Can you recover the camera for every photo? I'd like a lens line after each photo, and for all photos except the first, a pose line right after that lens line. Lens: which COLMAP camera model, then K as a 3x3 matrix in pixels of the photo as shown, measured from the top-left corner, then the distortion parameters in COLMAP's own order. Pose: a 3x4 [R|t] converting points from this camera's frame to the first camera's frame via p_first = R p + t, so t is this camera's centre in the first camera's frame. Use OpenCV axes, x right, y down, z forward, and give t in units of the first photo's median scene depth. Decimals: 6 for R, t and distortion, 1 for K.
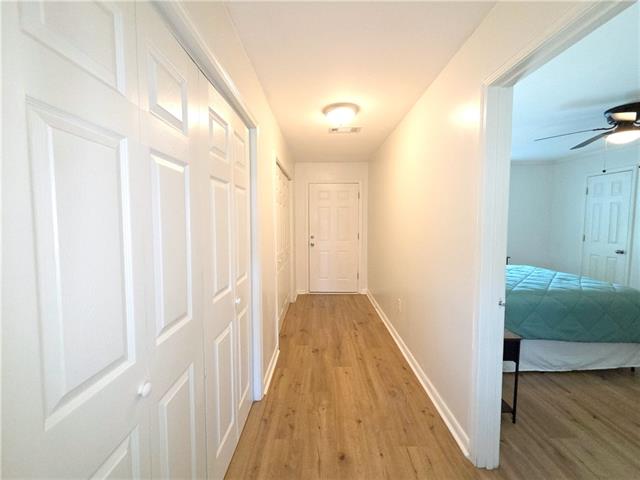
lens RADIAL K [[272.8, 0, 318.4], [0, 272.8, 238.4], [0, 0, 1]] dist [0.002622, 0.000730]
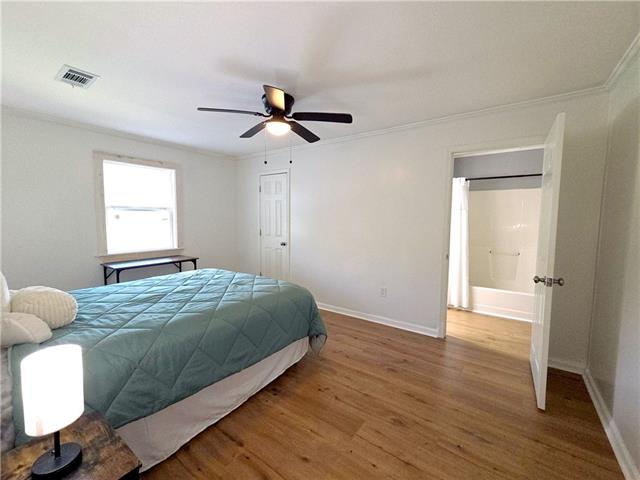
lens RADIAL K [[272.8, 0, 318.4], [0, 272.8, 238.4], [0, 0, 1]] dist [0.002622, 0.000730]
pose [[0.577532, -0.056117, 0.814437, 0.386929], [0.044065, 0.998323, 0.037541, -0.015801], [-0.815178, 0.014207, 0.579036, 0.328886]]
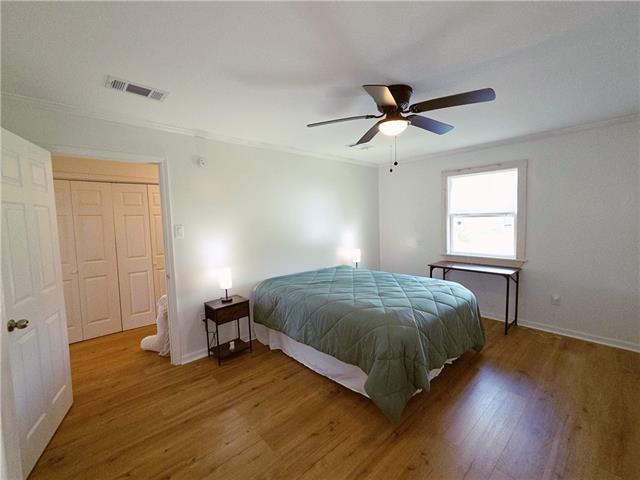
lens RADIAL K [[272.8, 0, 318.4], [0, 272.8, 238.4], [0, 0, 1]] dist [0.002622, 0.000730]
pose [[0.677047, 0.038414, -0.734937, 1.550836], [-0.020273, 0.999231, 0.033551, -0.065070], [0.735661, -0.007816, 0.677305, 0.272887]]
